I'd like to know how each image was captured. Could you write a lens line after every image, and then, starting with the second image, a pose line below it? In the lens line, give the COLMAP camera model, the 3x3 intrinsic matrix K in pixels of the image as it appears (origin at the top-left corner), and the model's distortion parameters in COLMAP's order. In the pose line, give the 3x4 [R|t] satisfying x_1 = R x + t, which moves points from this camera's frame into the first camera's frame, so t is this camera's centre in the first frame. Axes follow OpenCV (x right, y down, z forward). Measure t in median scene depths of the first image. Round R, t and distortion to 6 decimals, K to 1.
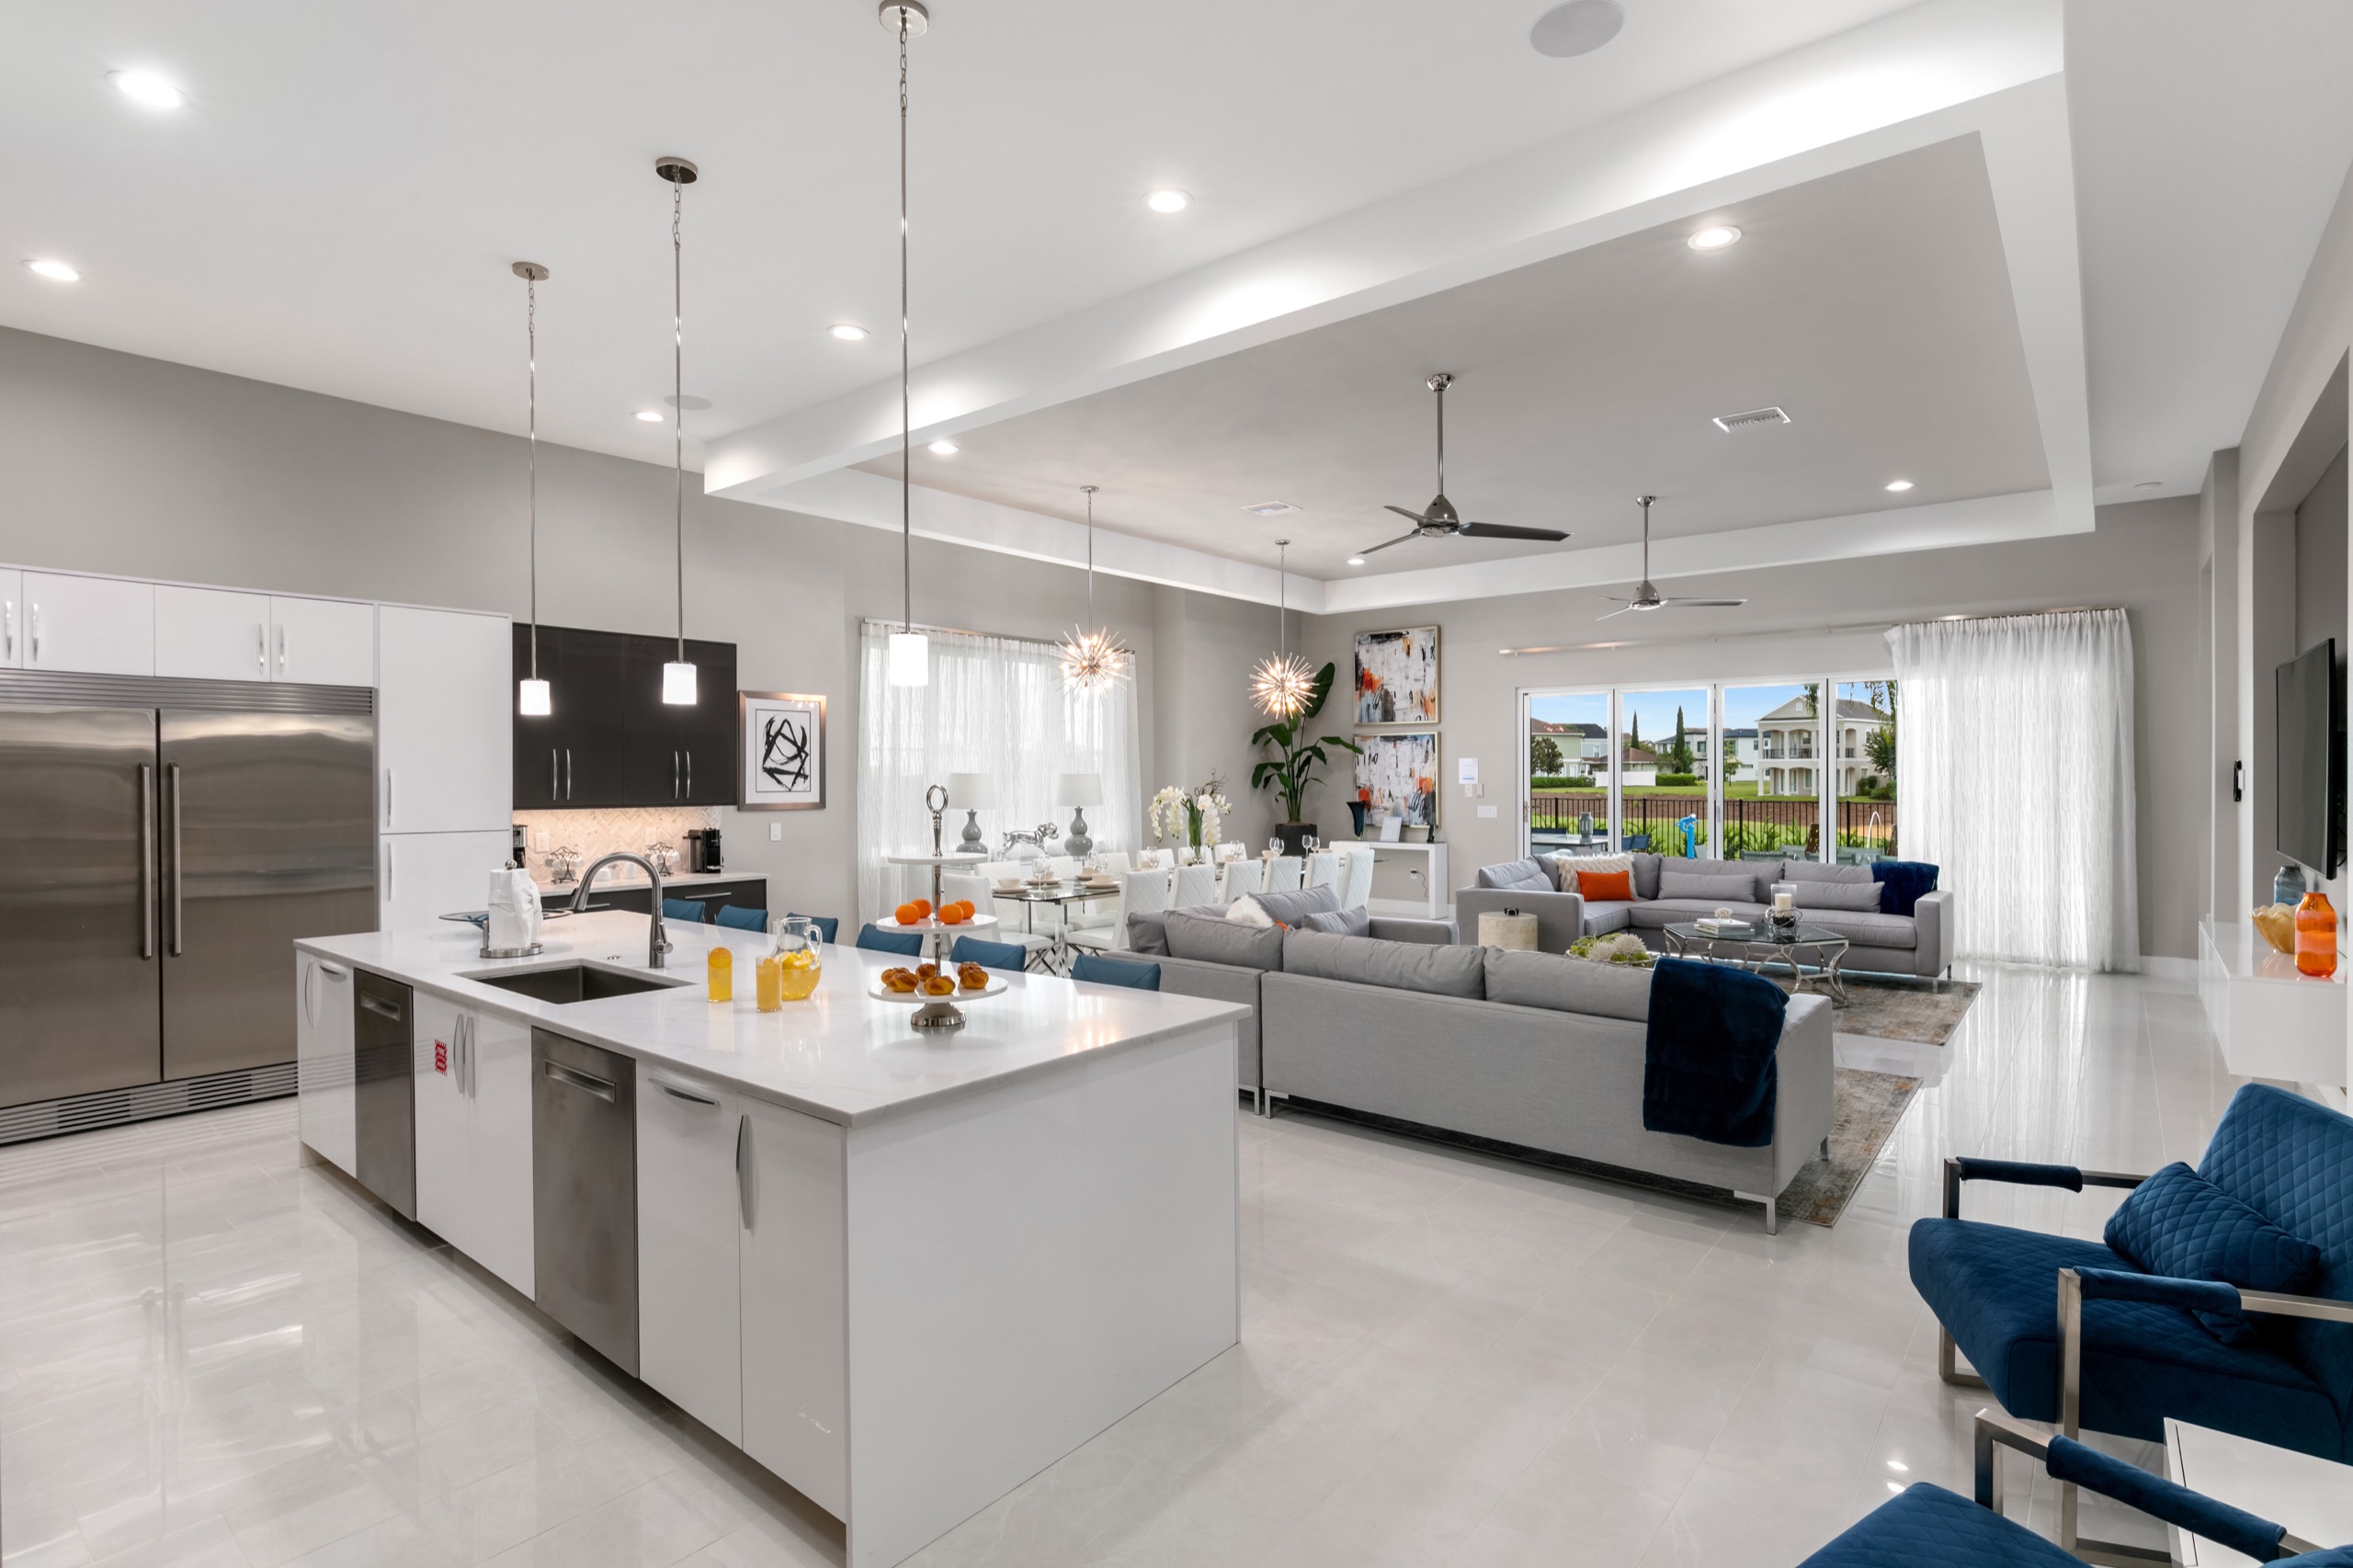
lens RADIAL K [[1141.6, 0, 1177.1], [0, 1141.6, 781.7], [0, 0, 1]] dist [0.003543, -0.001666]
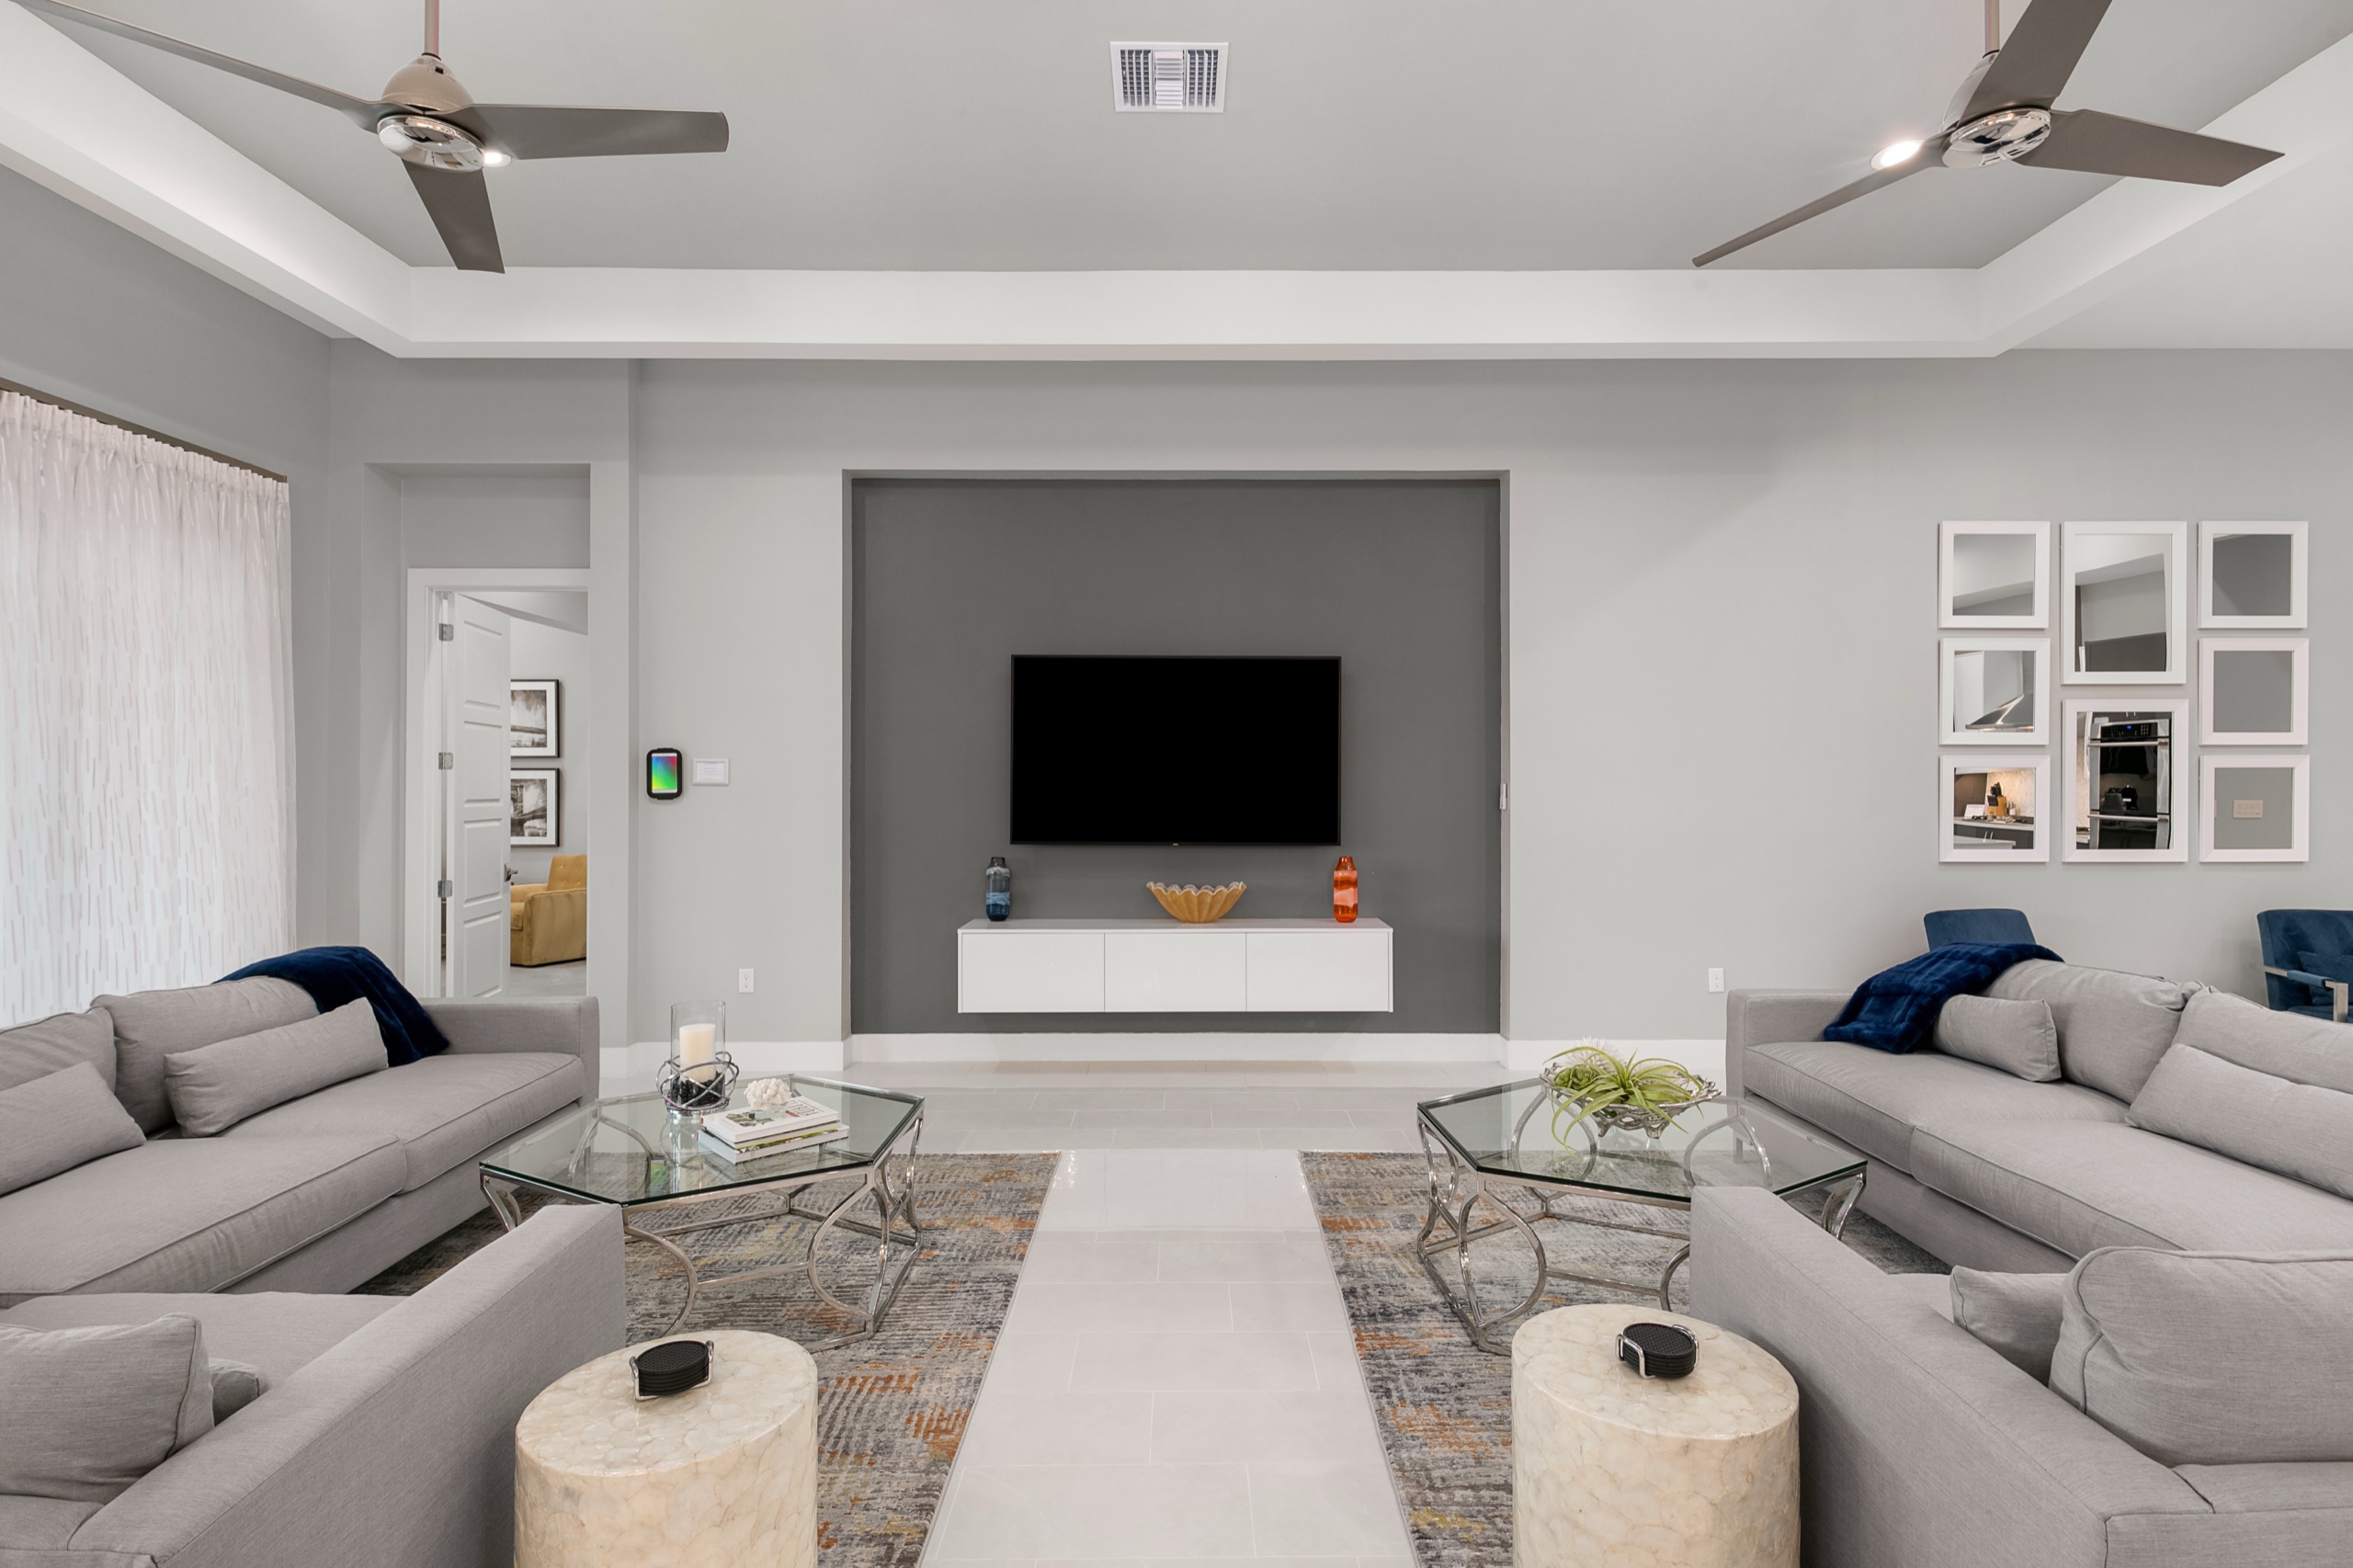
lens RADIAL K [[1141.6, 0, 1182.5], [0, 1141.6, 785.6], [0, 0, 1]] dist [0.003543, -0.001666]
pose [[-0.642433, 0.001303, 0.766340, 0.065311], [0.006055, 0.999976, 0.003375, 0.005214], [-0.766318, 0.006809, -0.642426, 0.918788]]
